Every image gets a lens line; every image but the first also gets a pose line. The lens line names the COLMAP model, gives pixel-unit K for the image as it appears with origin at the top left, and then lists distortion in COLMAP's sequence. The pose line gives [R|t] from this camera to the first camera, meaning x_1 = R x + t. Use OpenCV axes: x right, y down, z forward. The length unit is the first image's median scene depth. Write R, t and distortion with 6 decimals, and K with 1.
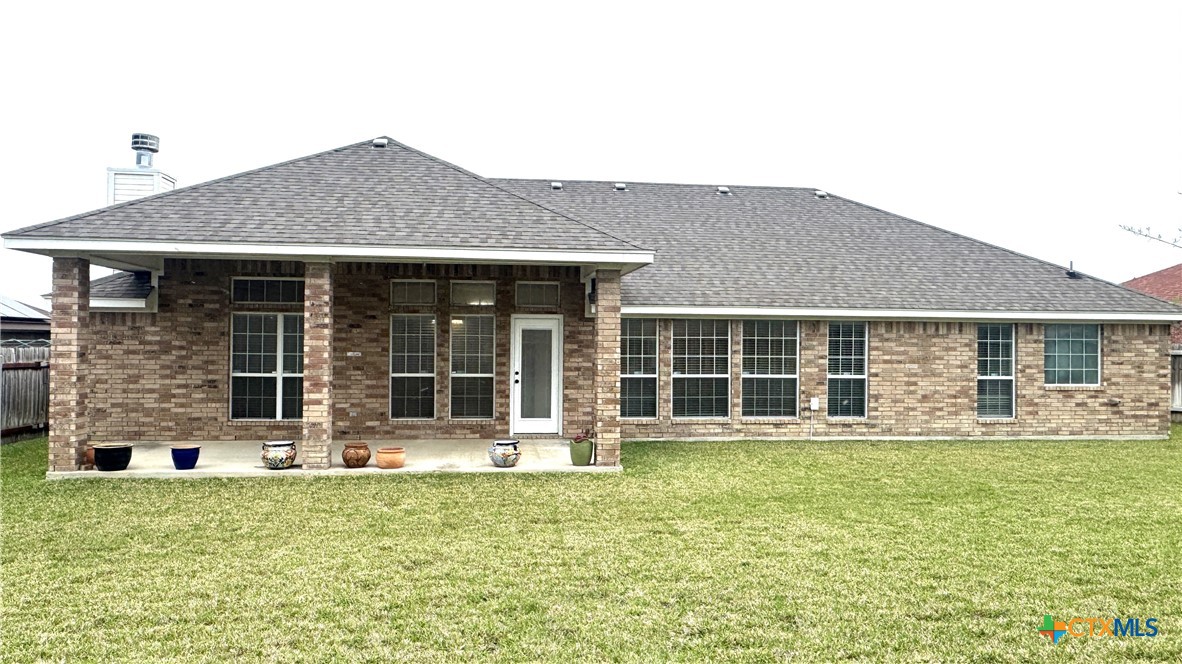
lens RADIAL K [[833.1, 0, 589.1], [0, 833.1, 337.1], [0, 0, 1]] dist [-0.002355, 0.001461]
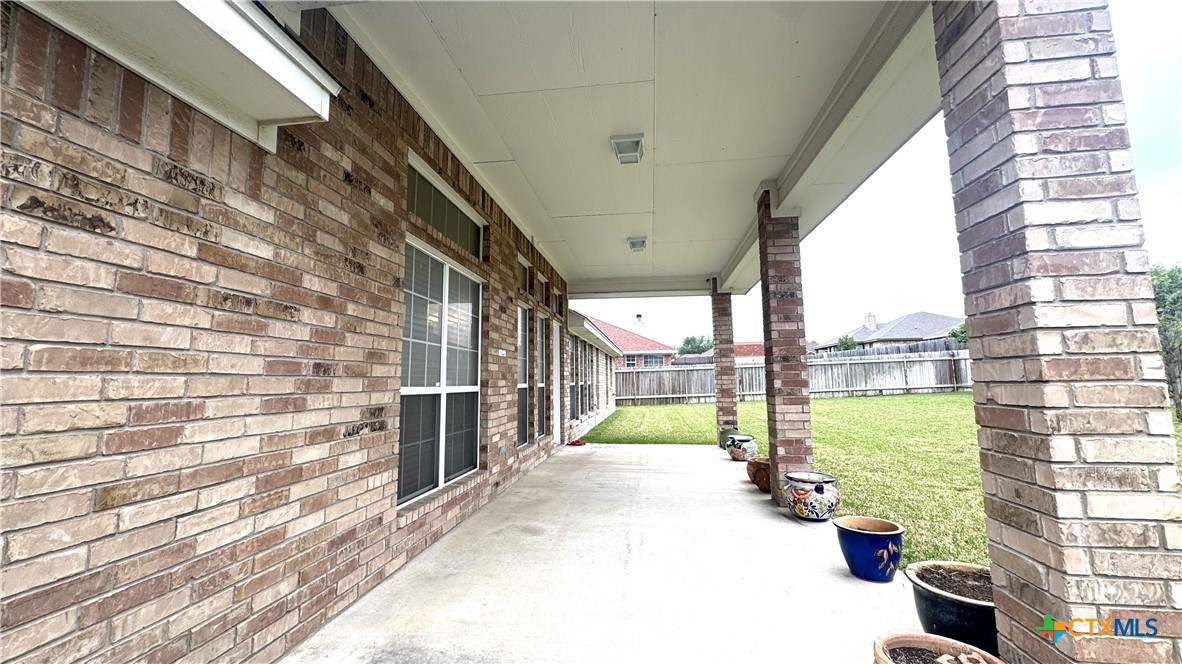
lens RADIAL K [[471.1, 0, 597.9], [0, 471.1, 327.9], [0, 0, 1]] dist [-0.001163, 0.000775]
pose [[0.234868, 0.098330, 0.967041, -0.630259], [0.008474, 0.994625, -0.103193, 0.039845], [-0.971990, 0.032431, 0.232772, 0.870075]]
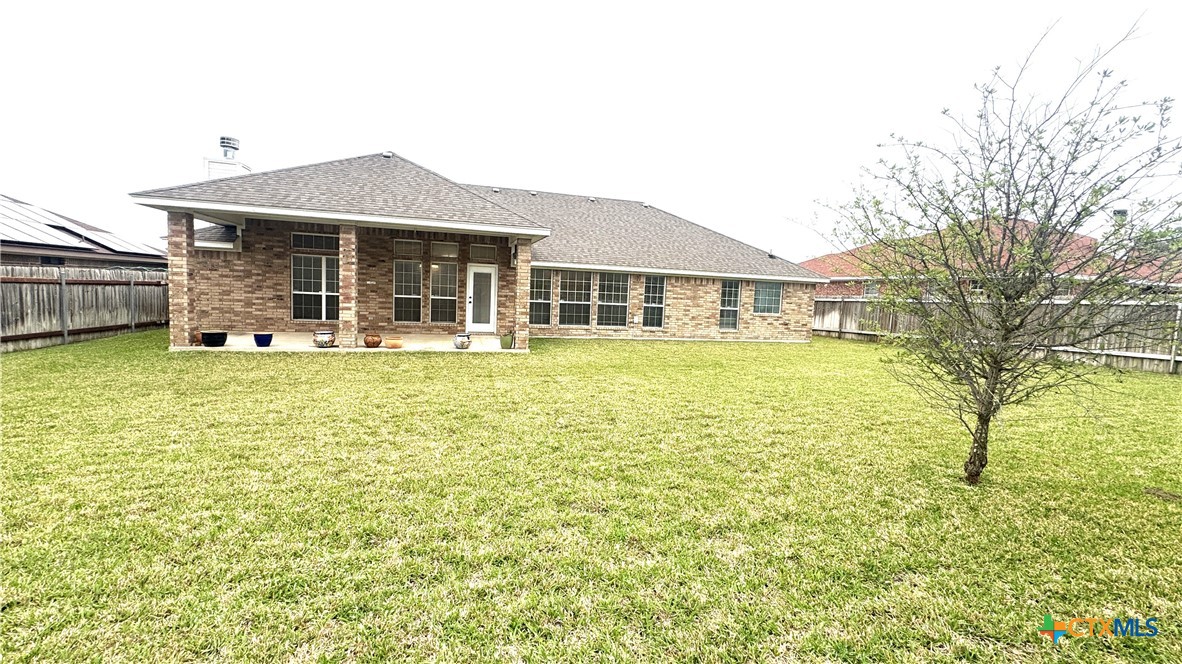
lens RADIAL K [[471.1, 0, 588.1], [0, 471.1, 330.6], [0, 0, 1]] dist [-0.001163, 0.000775]
pose [[0.987489, 0.021946, 0.156155, 0.004349], [-0.036589, 0.995131, 0.091522, 0.013954], [-0.153386, -0.096090, 0.983483, -0.012761]]
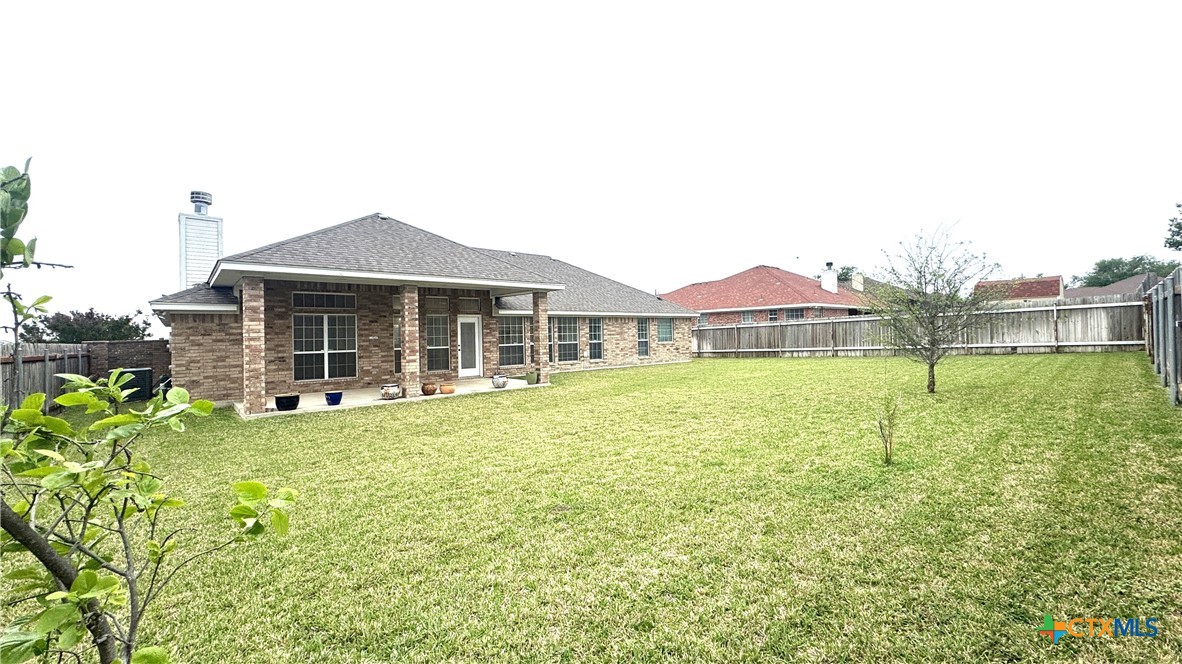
lens RADIAL K [[471.1, 0, 591.1], [0, 471.1, 328.9], [0, 0, 1]] dist [-0.001163, 0.000775]
pose [[0.826746, -0.021404, 0.562168, -0.471671], [0.027037, 0.999633, -0.001702, 0.016180], [-0.561925, 0.016606, 0.827021, -0.064007]]
